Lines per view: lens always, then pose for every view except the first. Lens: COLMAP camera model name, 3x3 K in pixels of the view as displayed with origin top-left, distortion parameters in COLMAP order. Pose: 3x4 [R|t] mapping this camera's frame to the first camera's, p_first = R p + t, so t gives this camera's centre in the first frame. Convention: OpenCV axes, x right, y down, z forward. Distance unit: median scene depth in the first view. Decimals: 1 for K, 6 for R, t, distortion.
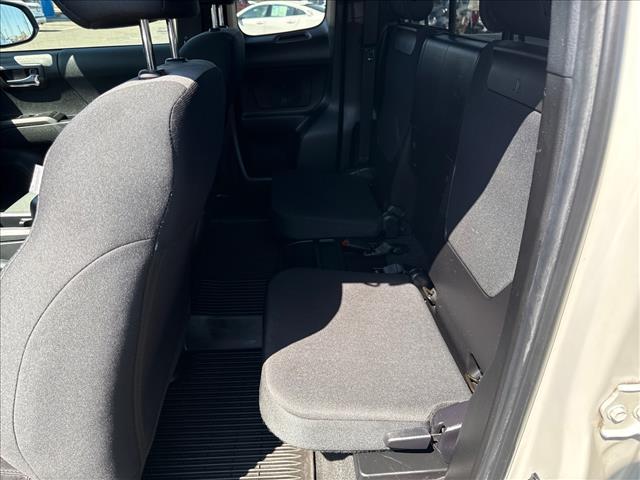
lens RADIAL K [[456.2, 0, 320.0], [0, 456.2, 240.0], [0, 0, 1]] dist [0.011771, -0.003431]
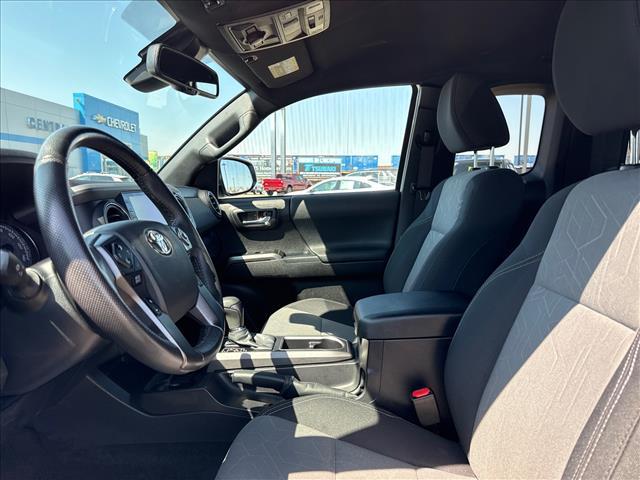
lens RADIAL K [[453.9, 0, 320.0], [0, 453.9, 240.0], [0, 0, 1]] dist [0.136806, -0.265952]
pose [[0.995776, 0.001788, -0.091802, -0.487534], [-0.033195, 0.939195, -0.341776, 0.073231], [0.085609, 0.343380, 0.935287, 0.016611]]
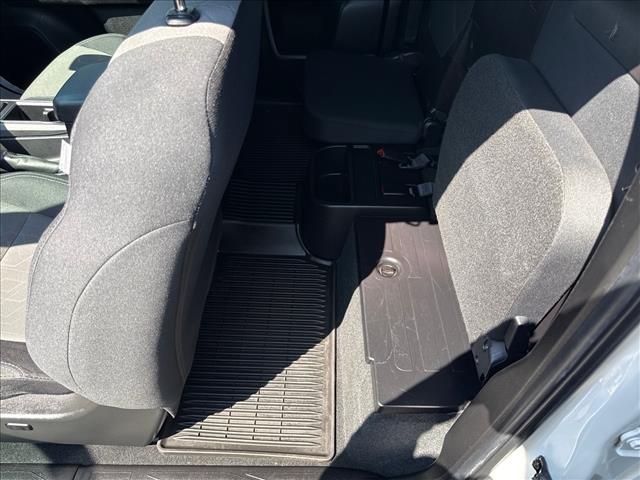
lens RADIAL K [[453.9, 0, 320.0], [0, 453.9, 240.0], [0, 0, 1]] dist [0.136806, -0.265952]
pose [[0.996789, 0.072440, -0.034132, -0.023641], [-0.057749, 0.945555, 0.320297, -0.114233], [0.055476, -0.317297, 0.946702, 0.036038]]
